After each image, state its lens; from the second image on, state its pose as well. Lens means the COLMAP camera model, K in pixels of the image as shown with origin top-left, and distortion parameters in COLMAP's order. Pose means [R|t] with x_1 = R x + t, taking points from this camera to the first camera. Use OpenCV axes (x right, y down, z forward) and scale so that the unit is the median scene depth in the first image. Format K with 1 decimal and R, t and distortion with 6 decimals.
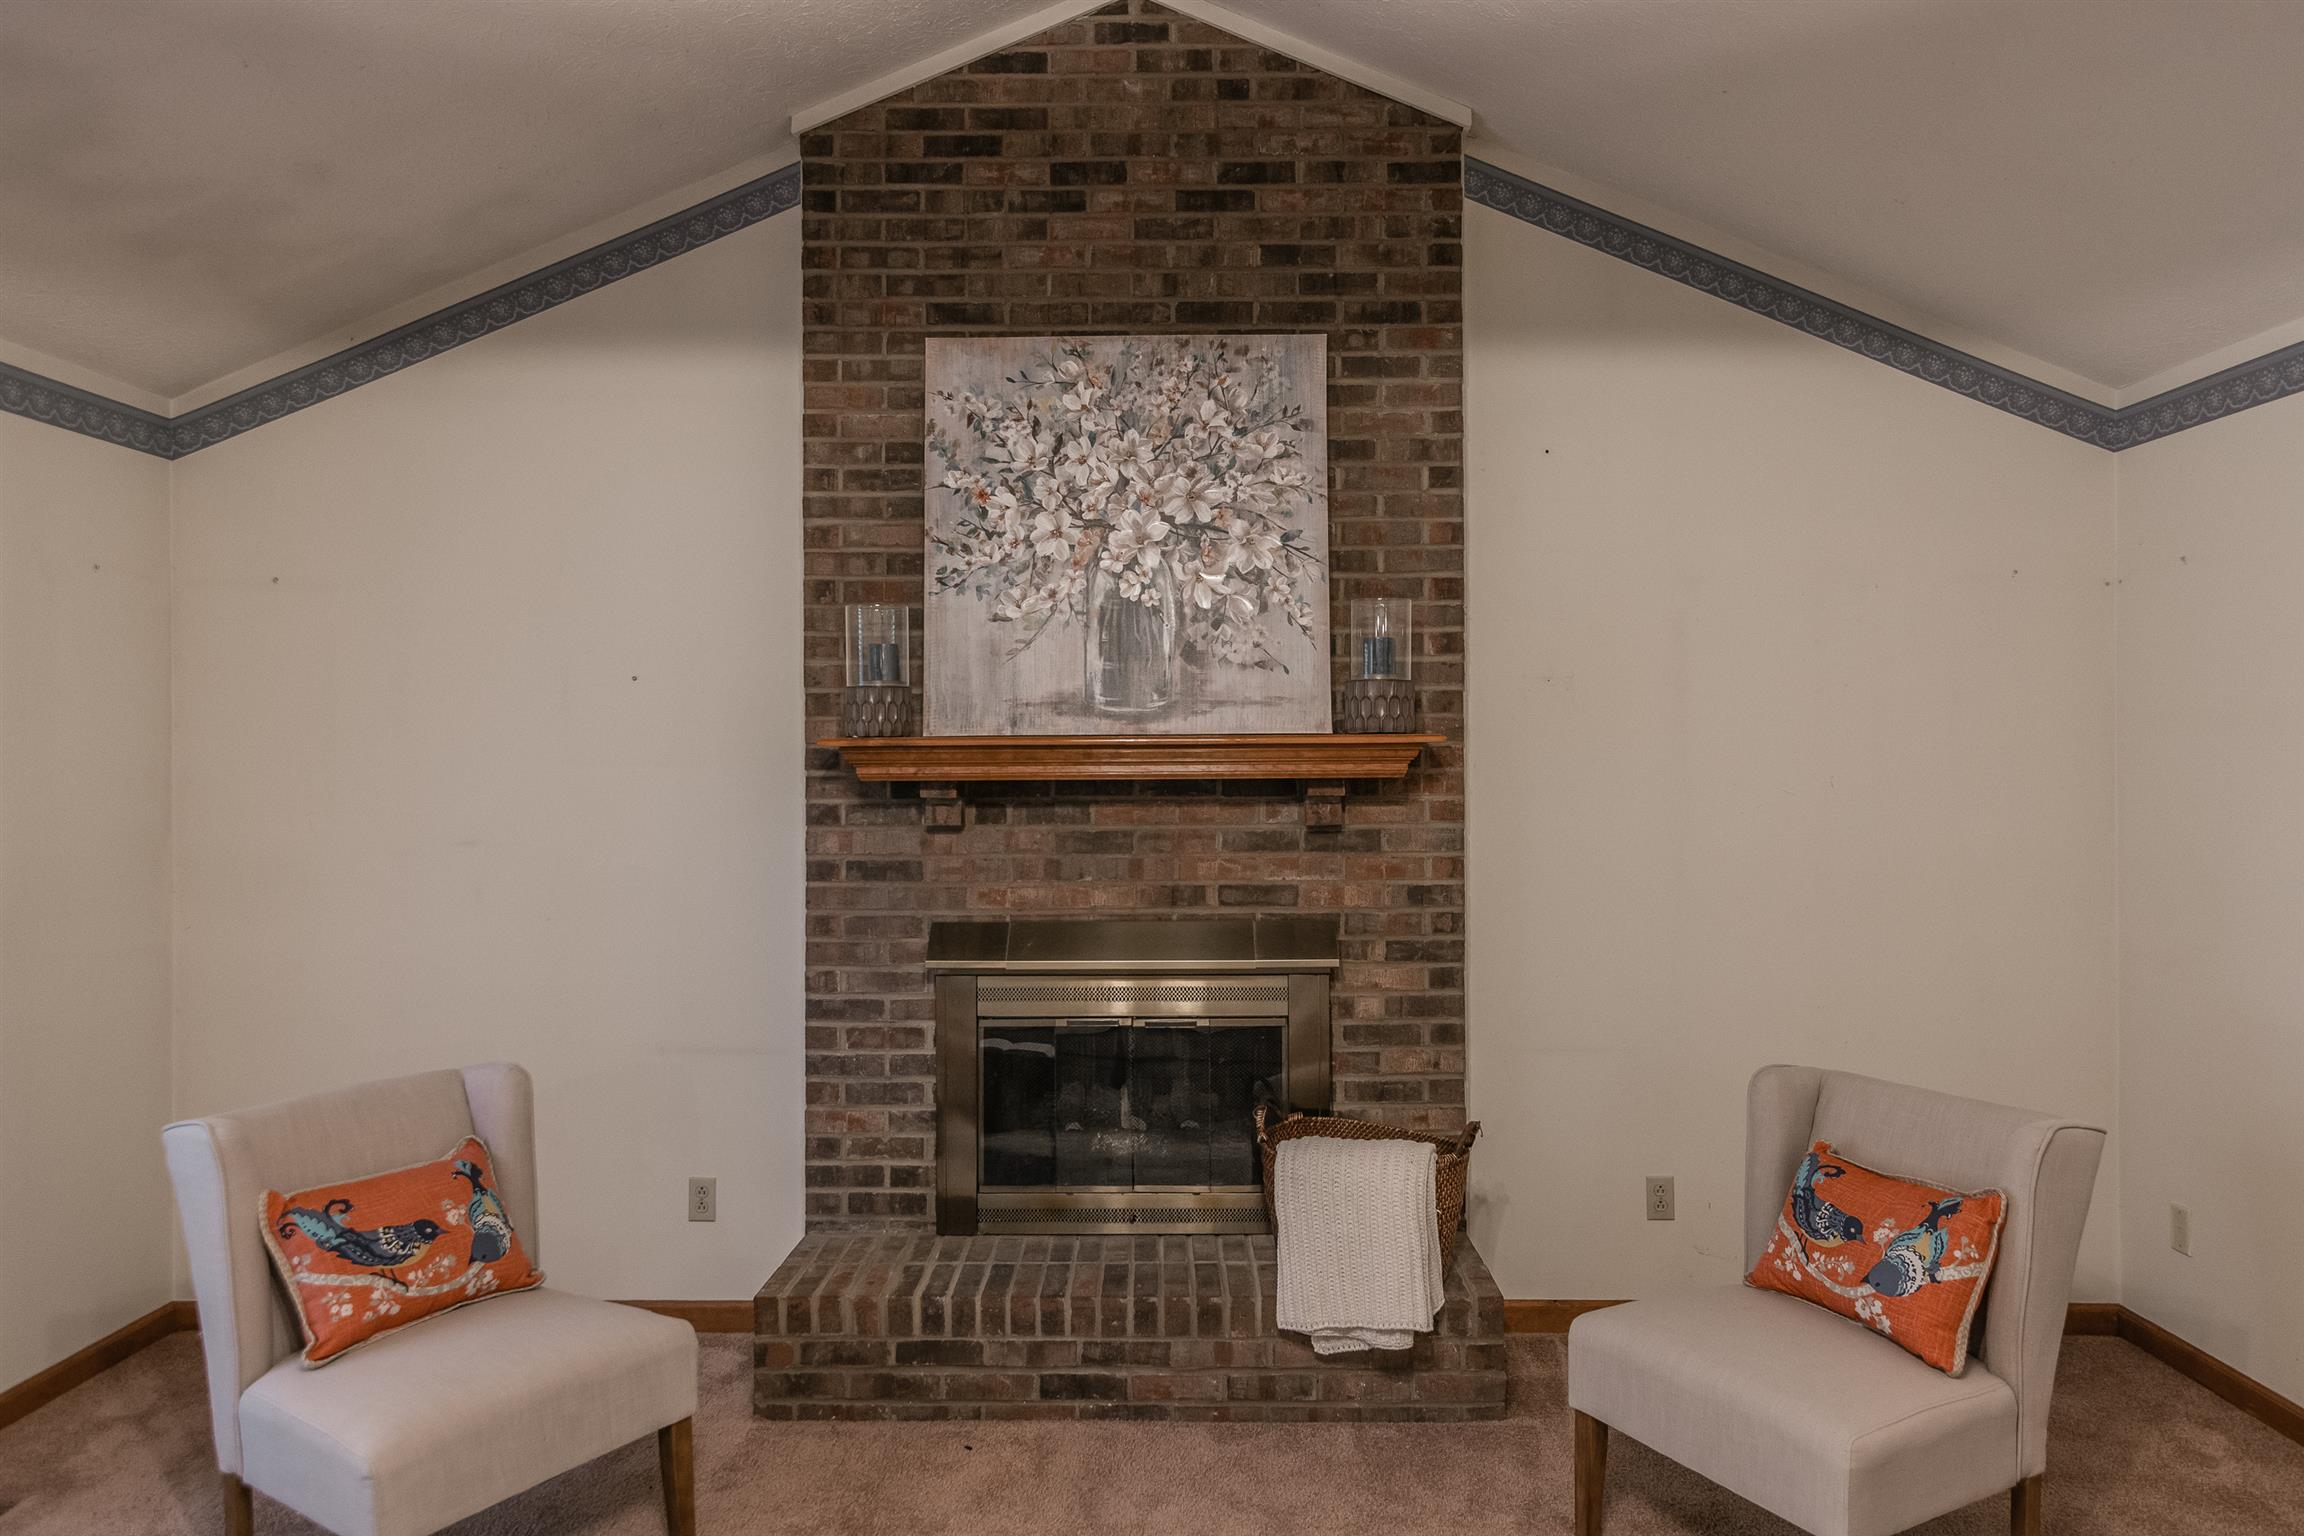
lens RADIAL K [[1467.9, 0, 1155.0], [0, 1467.9, 759.8], [0, 0, 1]] dist [-0.001092, 0.000789]
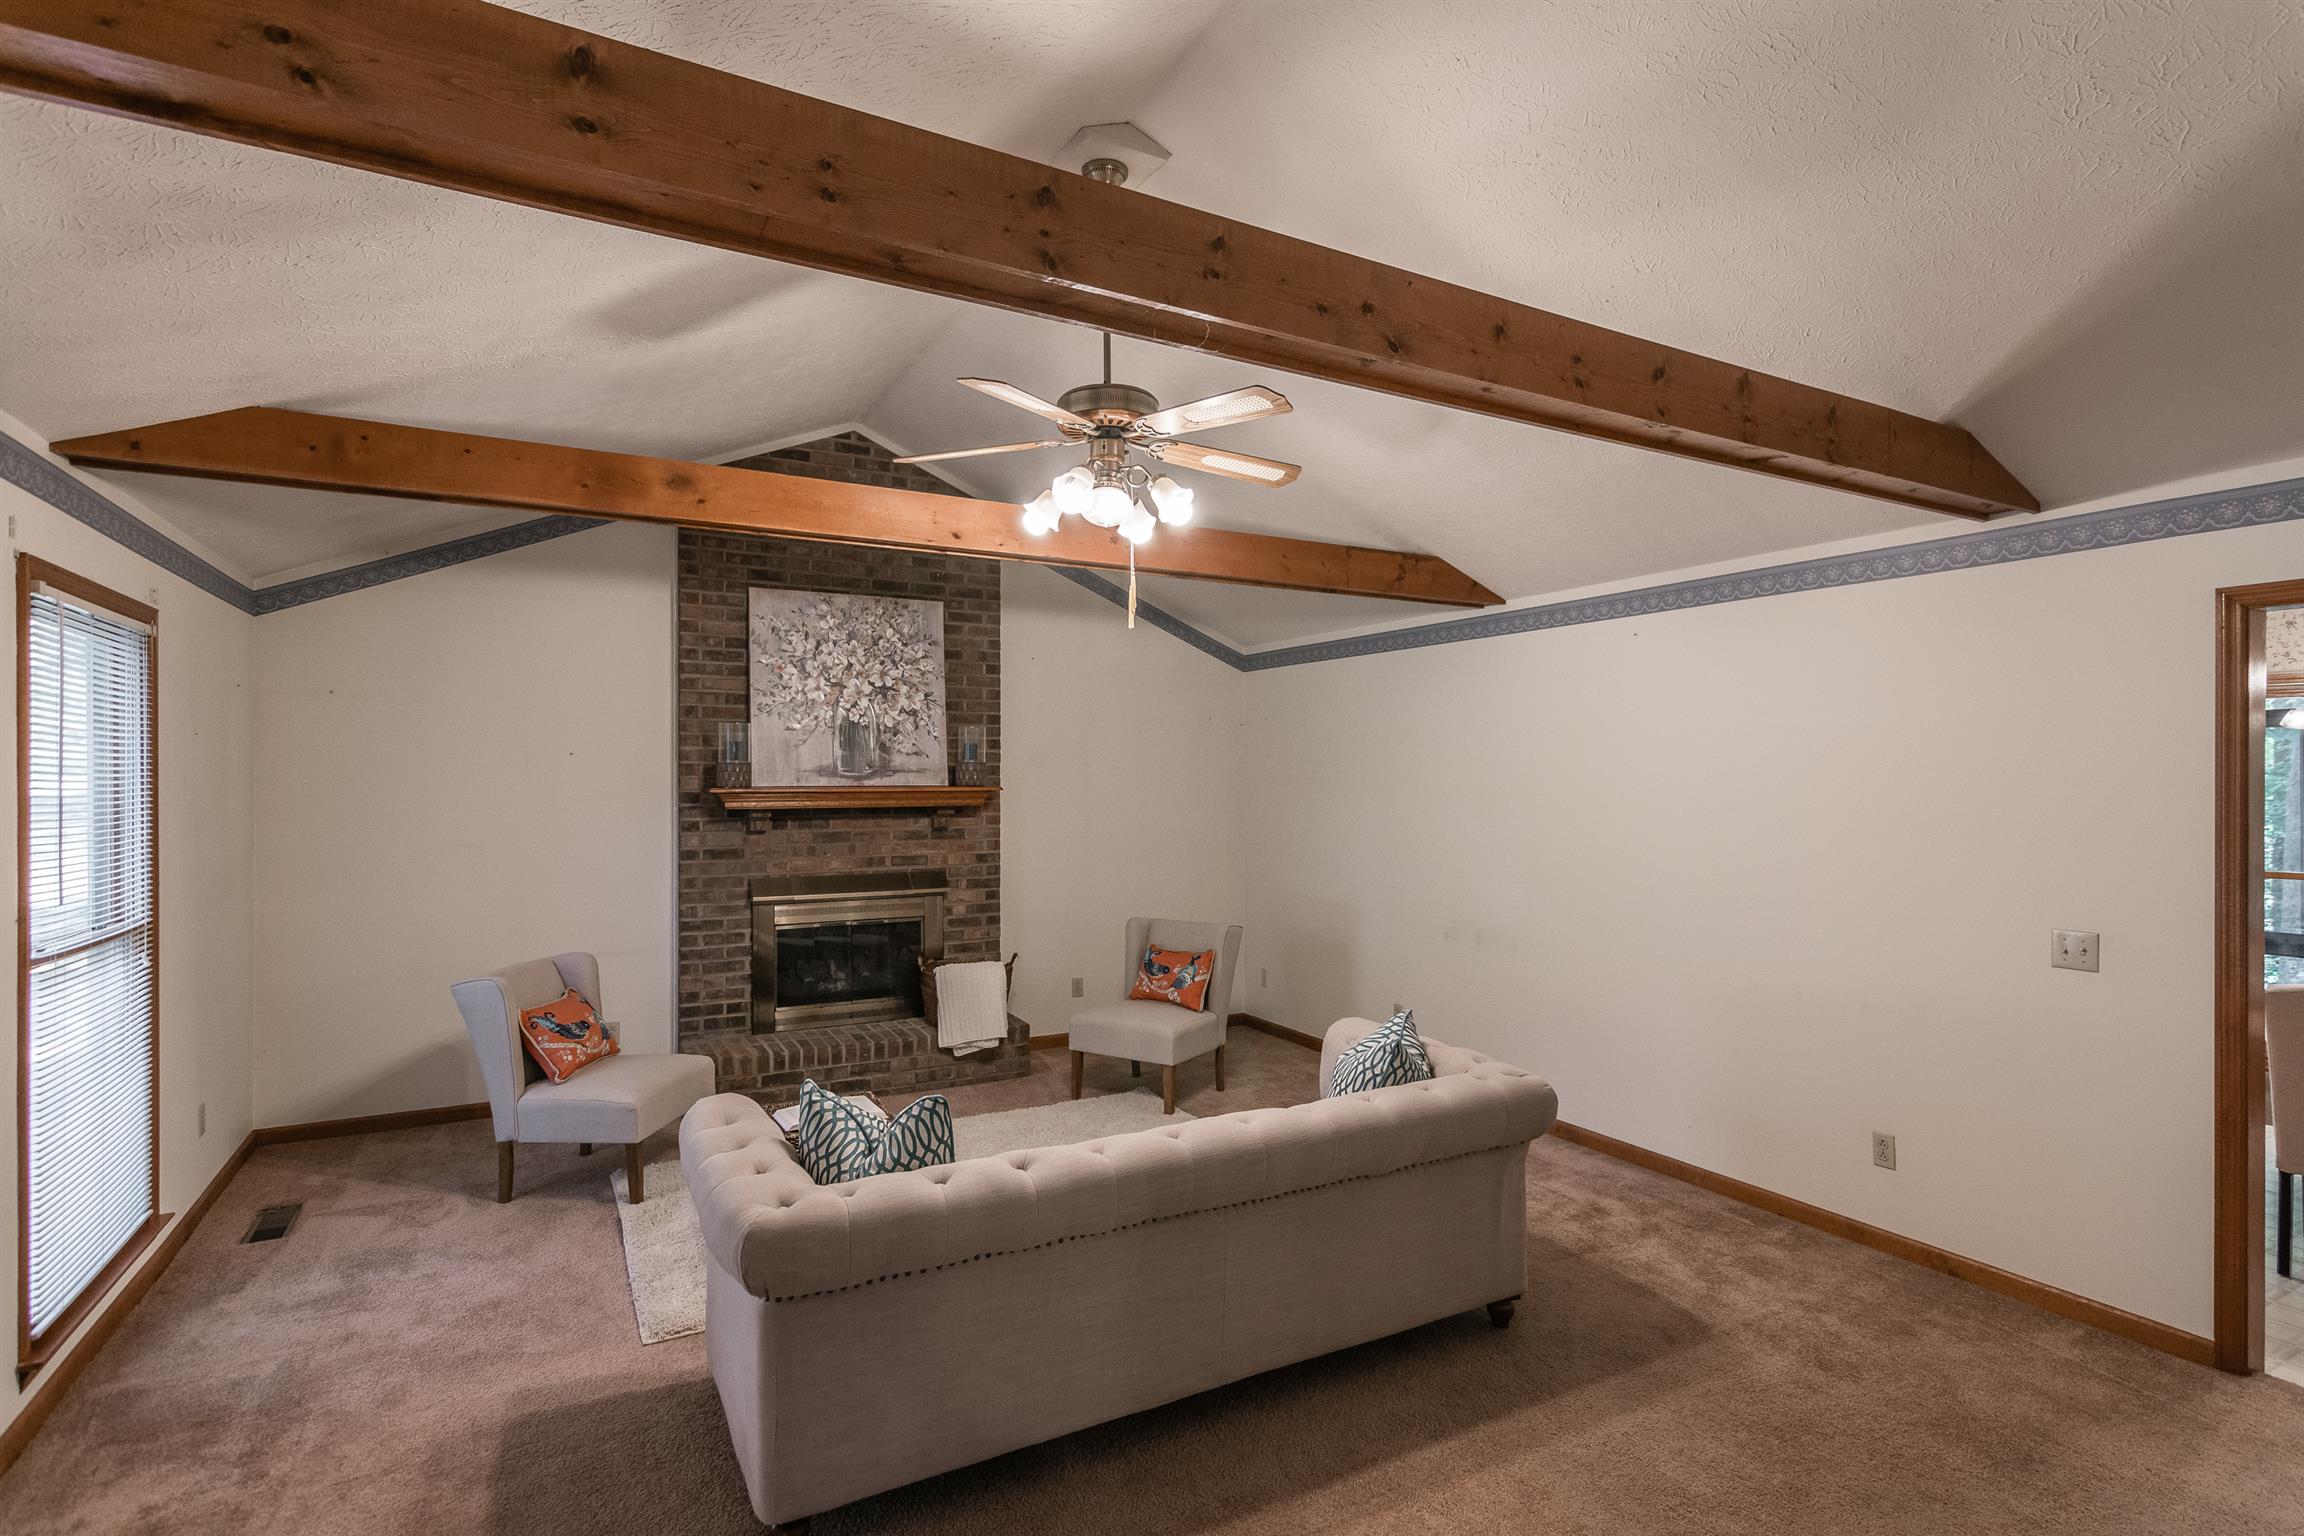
lens RADIAL K [[1113.9, 0, 1152.1], [0, 1113.9, 751.7], [0, 0, 1]] dist [-0.001968, -0.018151]
pose [[0.874017, 0.015096, 0.485661, -0.414334], [-0.005551, 0.999762, -0.021086, -0.034128], [-0.485864, 0.015733, 0.873893, -0.597781]]
